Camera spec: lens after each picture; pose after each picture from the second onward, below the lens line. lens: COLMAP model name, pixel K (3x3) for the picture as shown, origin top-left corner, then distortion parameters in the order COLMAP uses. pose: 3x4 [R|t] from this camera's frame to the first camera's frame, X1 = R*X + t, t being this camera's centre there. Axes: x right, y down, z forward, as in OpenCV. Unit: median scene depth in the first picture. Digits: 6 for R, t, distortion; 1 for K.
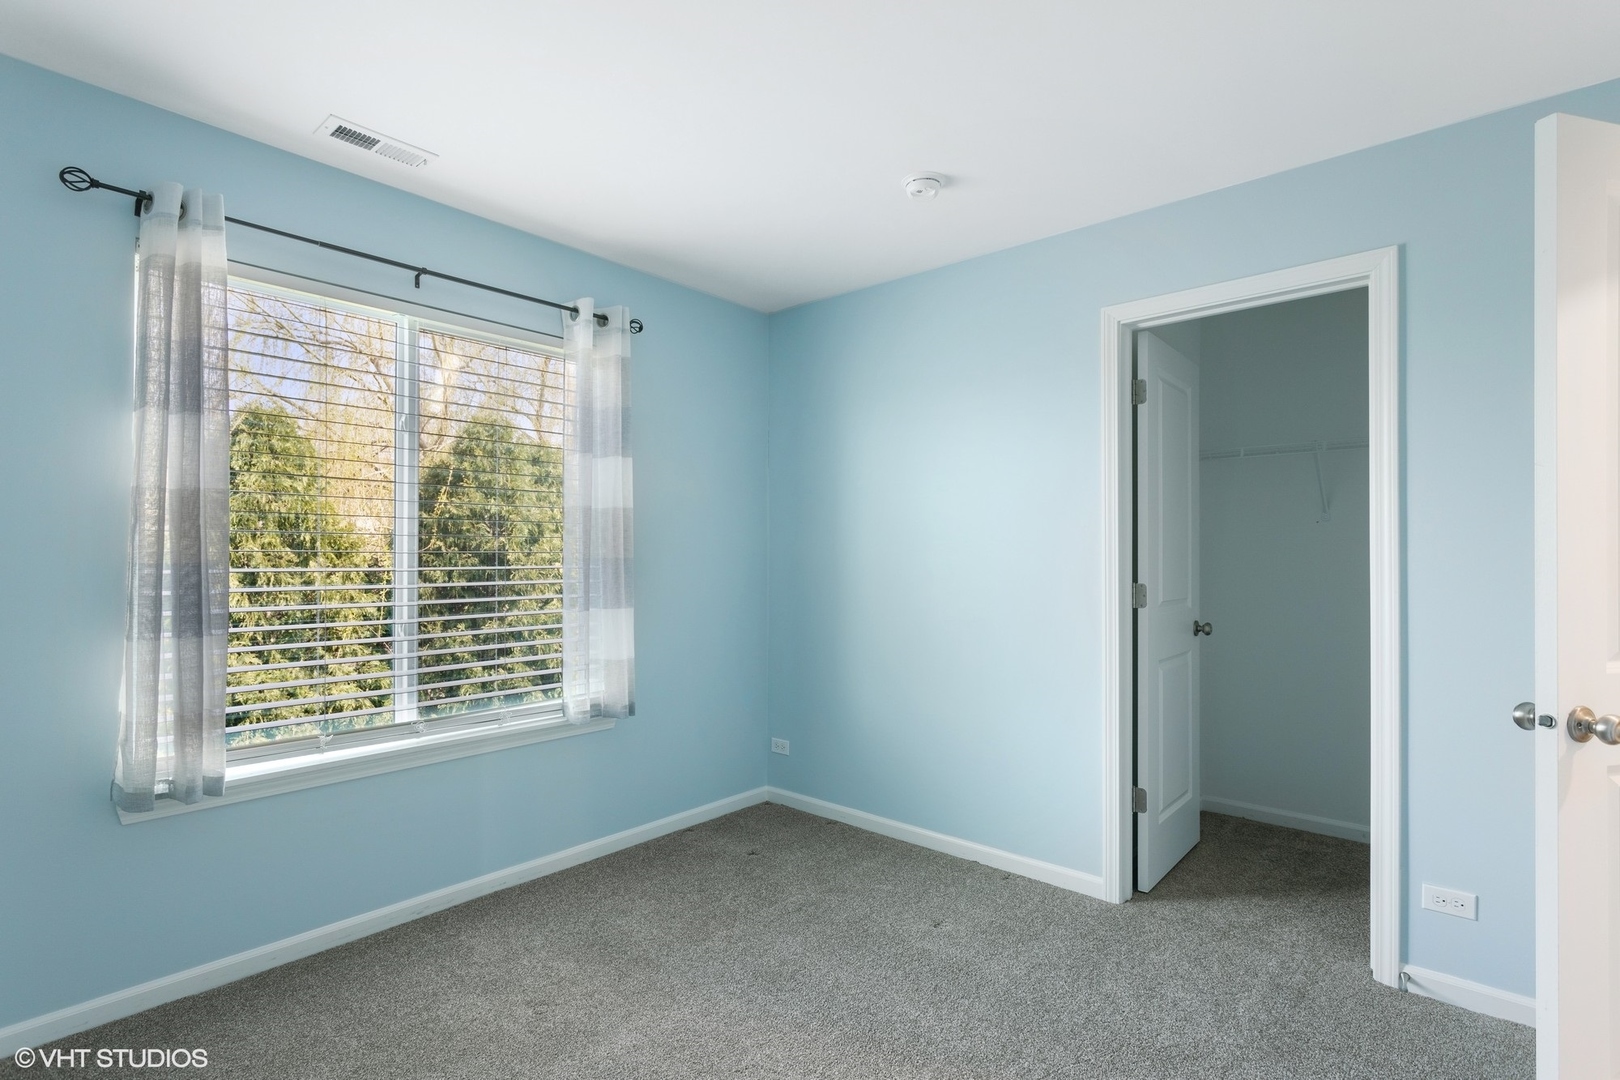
lens RADIAL K [[781.8, 0, 809.0], [0, 781.8, 565.0], [0, 0, 1]] dist [0.001081, 0.000751]
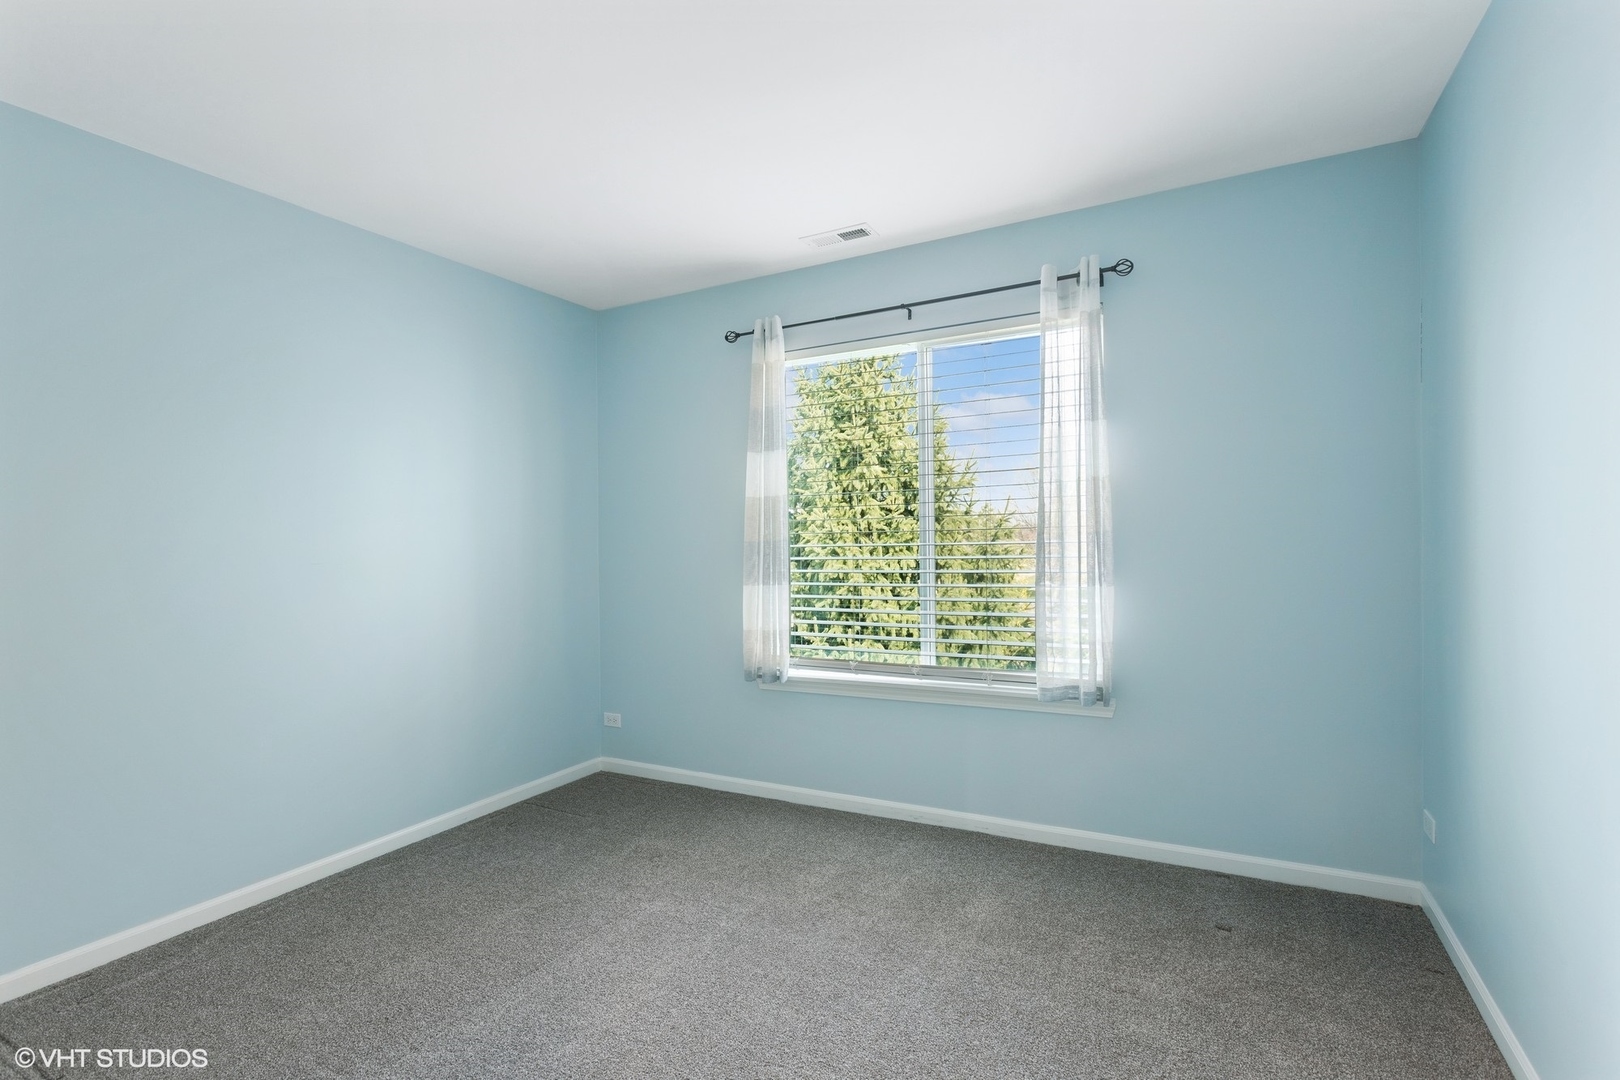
lens RADIAL K [[770.3, 0, 803.1], [0, 770.3, 544.9], [0, 0, 1]] dist [0.001657, 0.000392]
pose [[0.225316, -0.002992, -0.974281, 0.625135], [0.004620, 0.999987, -0.002003, 0.008144], [0.974275, -0.004050, 0.225327, 0.517425]]
